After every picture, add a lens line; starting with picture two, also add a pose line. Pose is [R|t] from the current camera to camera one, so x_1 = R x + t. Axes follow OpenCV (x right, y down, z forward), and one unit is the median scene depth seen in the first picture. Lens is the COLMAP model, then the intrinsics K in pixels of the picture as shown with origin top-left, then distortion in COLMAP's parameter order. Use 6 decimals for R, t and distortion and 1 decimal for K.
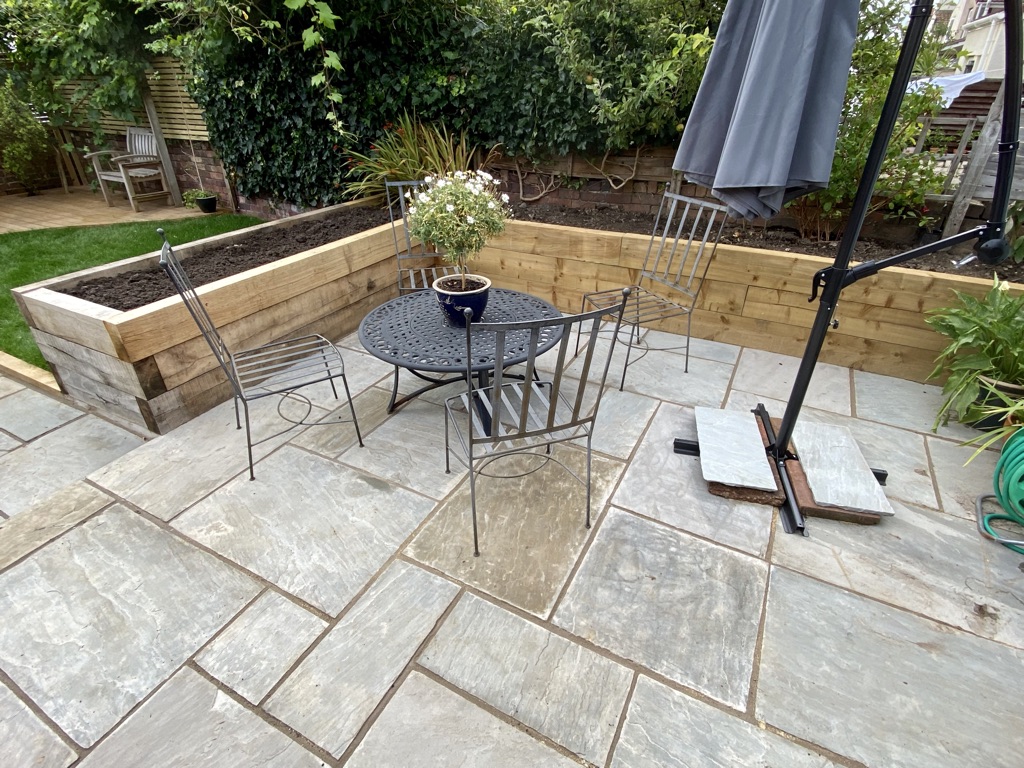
lens RADIAL K [[525.0, 0, 517.5], [0, 525.0, 375.6], [0, 0, 1]] dist [0.040613, -0.029961]
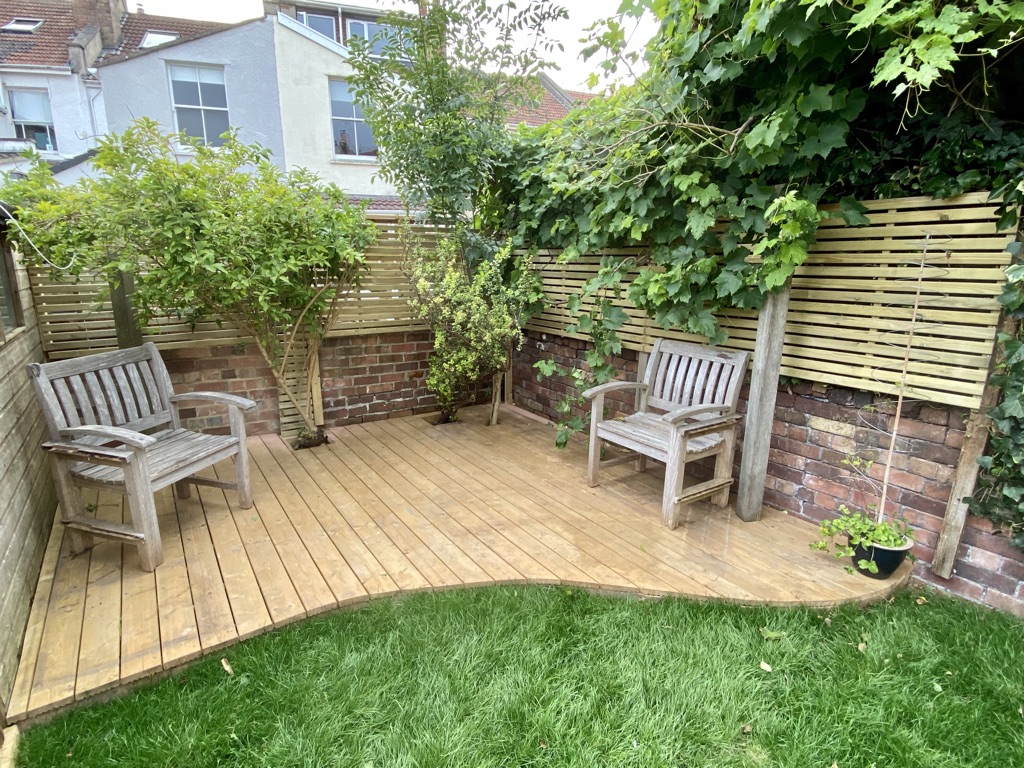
lens RADIAL K [[525.0, 0, 517.5], [0, 525.0, 375.6], [0, 0, 1]] dist [0.040613, -0.029961]
pose [[0.897448, 0.101221, -0.429350, -0.956383], [-0.224355, 0.942764, -0.246698, -0.424773], [0.379805, 0.317725, 0.868792, 0.794125]]
